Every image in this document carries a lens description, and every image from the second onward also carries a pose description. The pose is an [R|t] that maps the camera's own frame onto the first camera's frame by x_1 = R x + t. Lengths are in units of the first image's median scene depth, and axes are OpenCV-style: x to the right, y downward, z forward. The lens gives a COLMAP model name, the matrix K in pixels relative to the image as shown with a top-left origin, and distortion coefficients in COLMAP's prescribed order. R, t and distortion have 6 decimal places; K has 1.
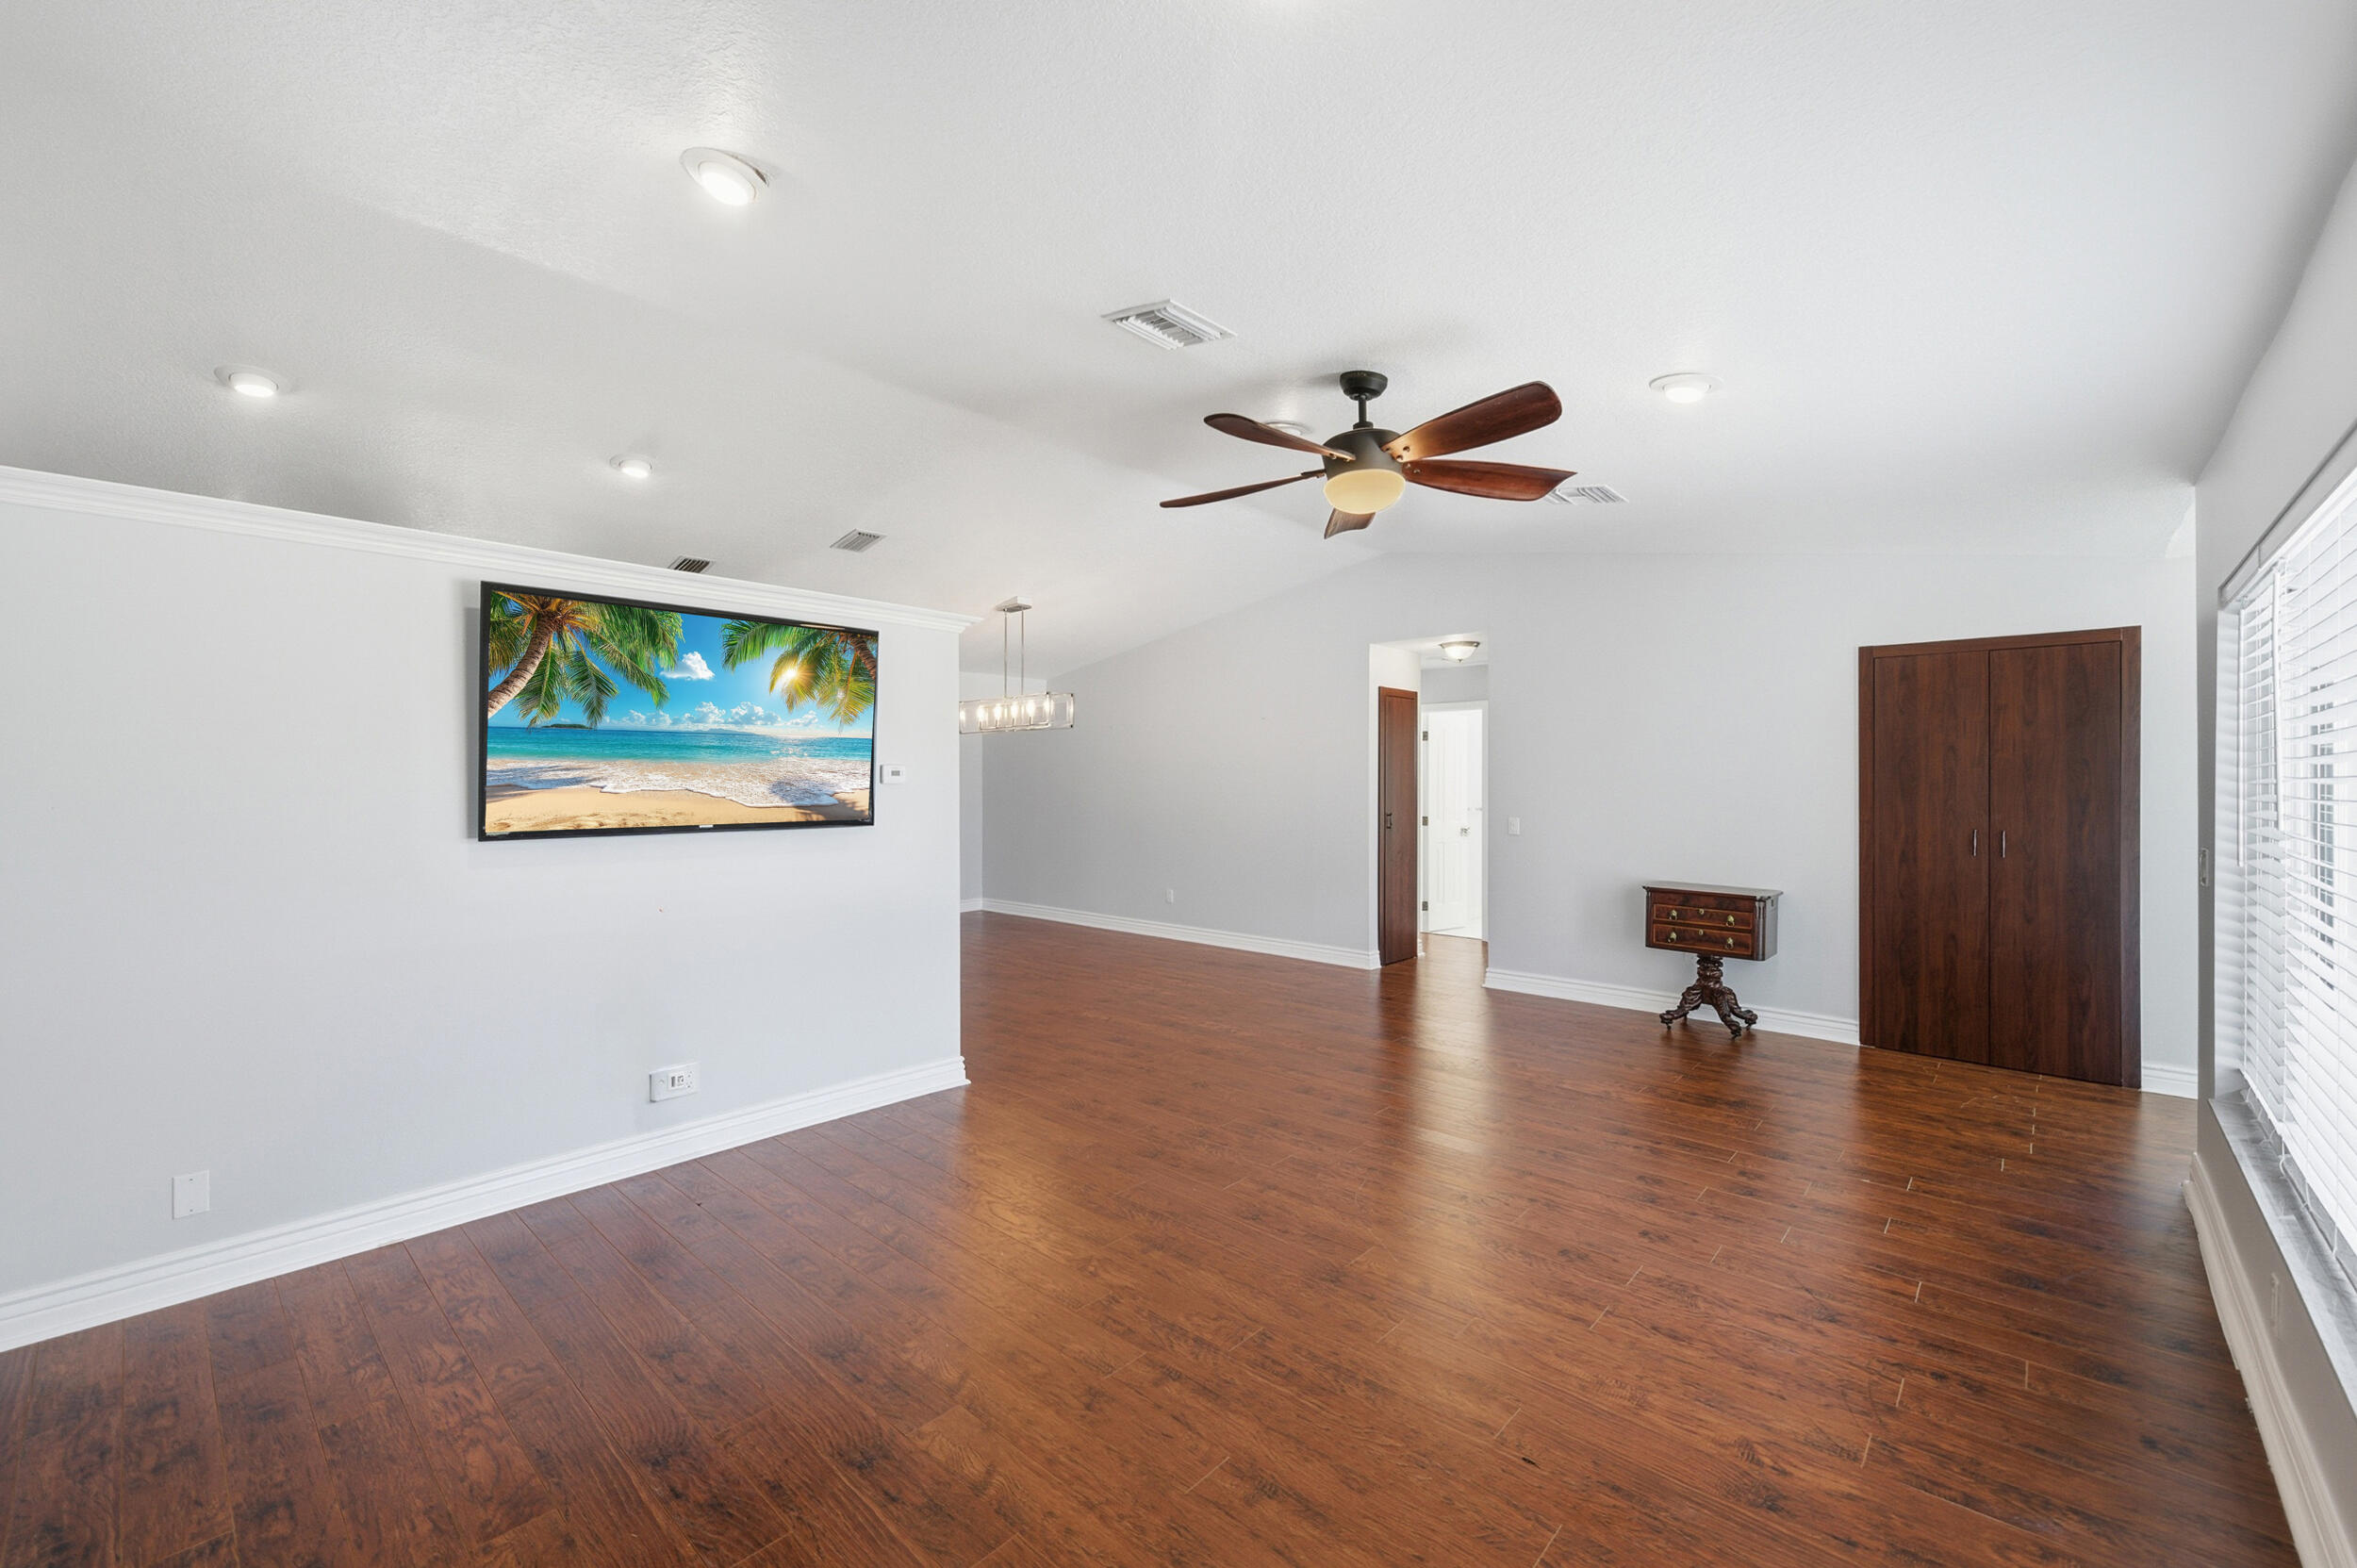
lens RADIAL K [[946.0, 0, 1132.2], [0, 946.0, 844.4], [0, 0, 1]] dist [0.000128, -0.000044]
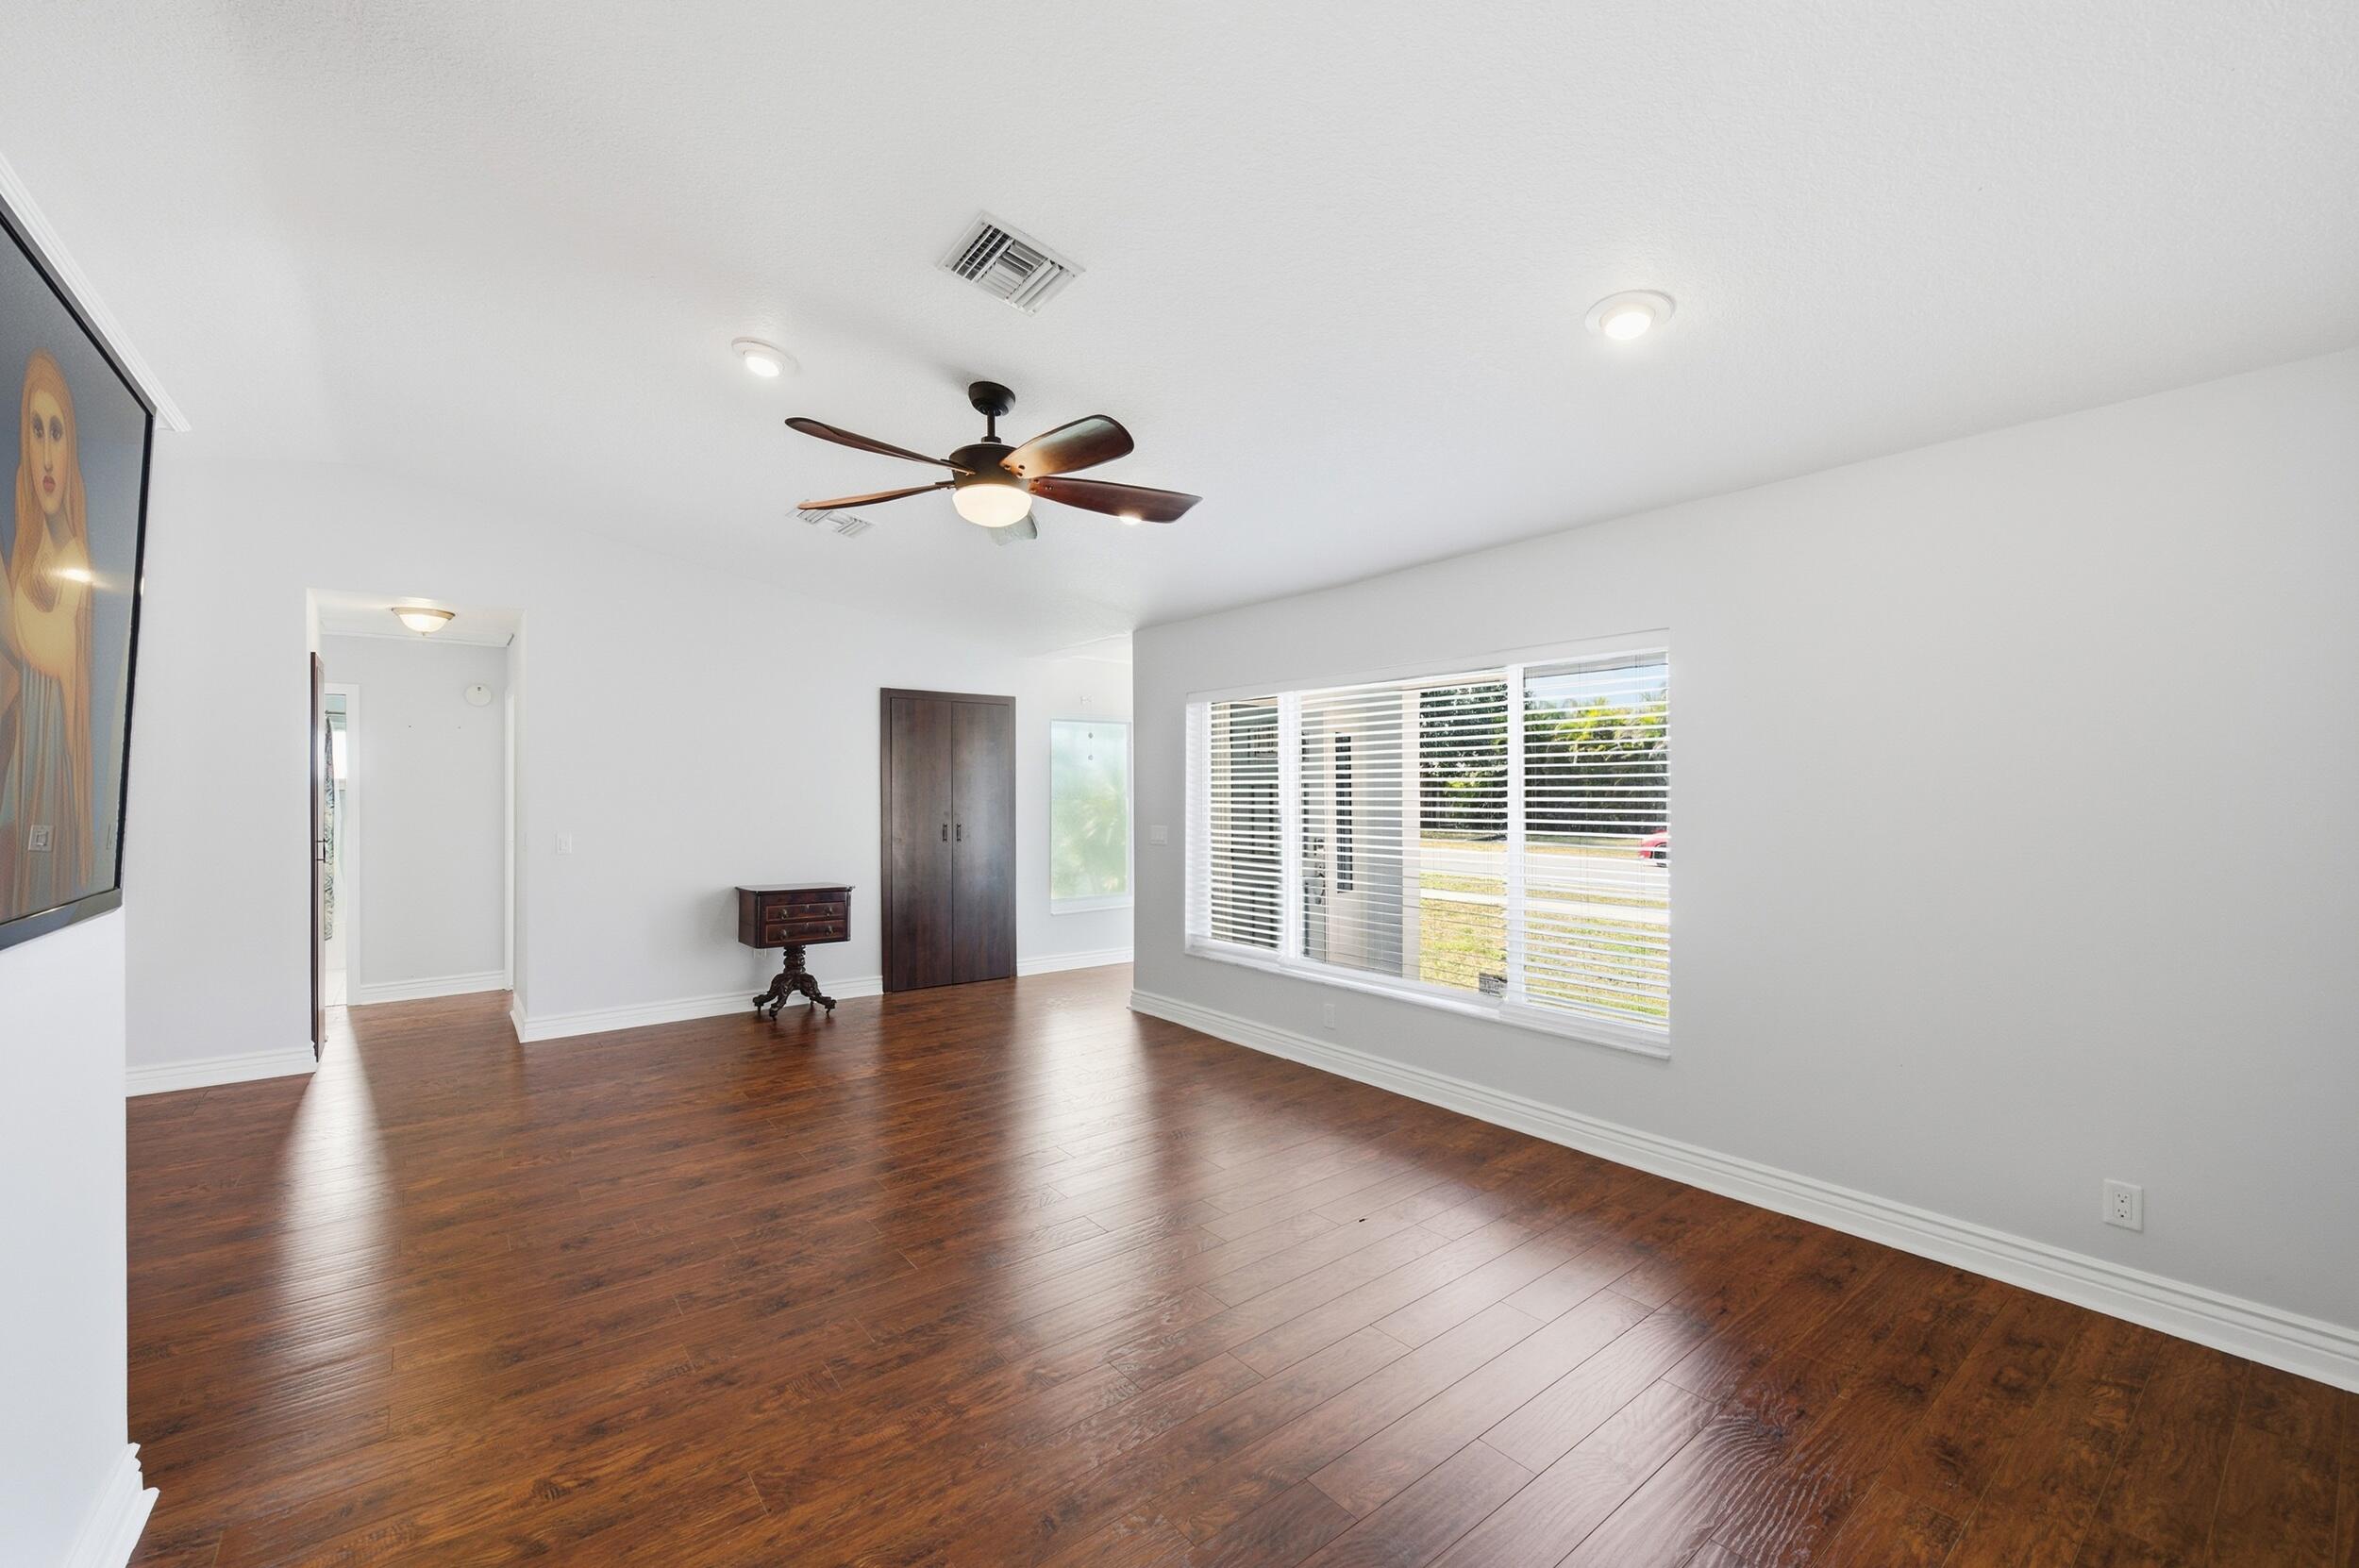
lens RADIAL K [[964.5, 0, 1171.4], [0, 964.5, 793.7], [0, 0, 1]] dist [0.003896, -0.005981]
pose [[0.136362, -0.002981, 0.990655, -0.547067], [0.068556, 0.997626, -0.006435, -0.028145], [-0.988284, 0.068793, 0.136243, 0.477658]]
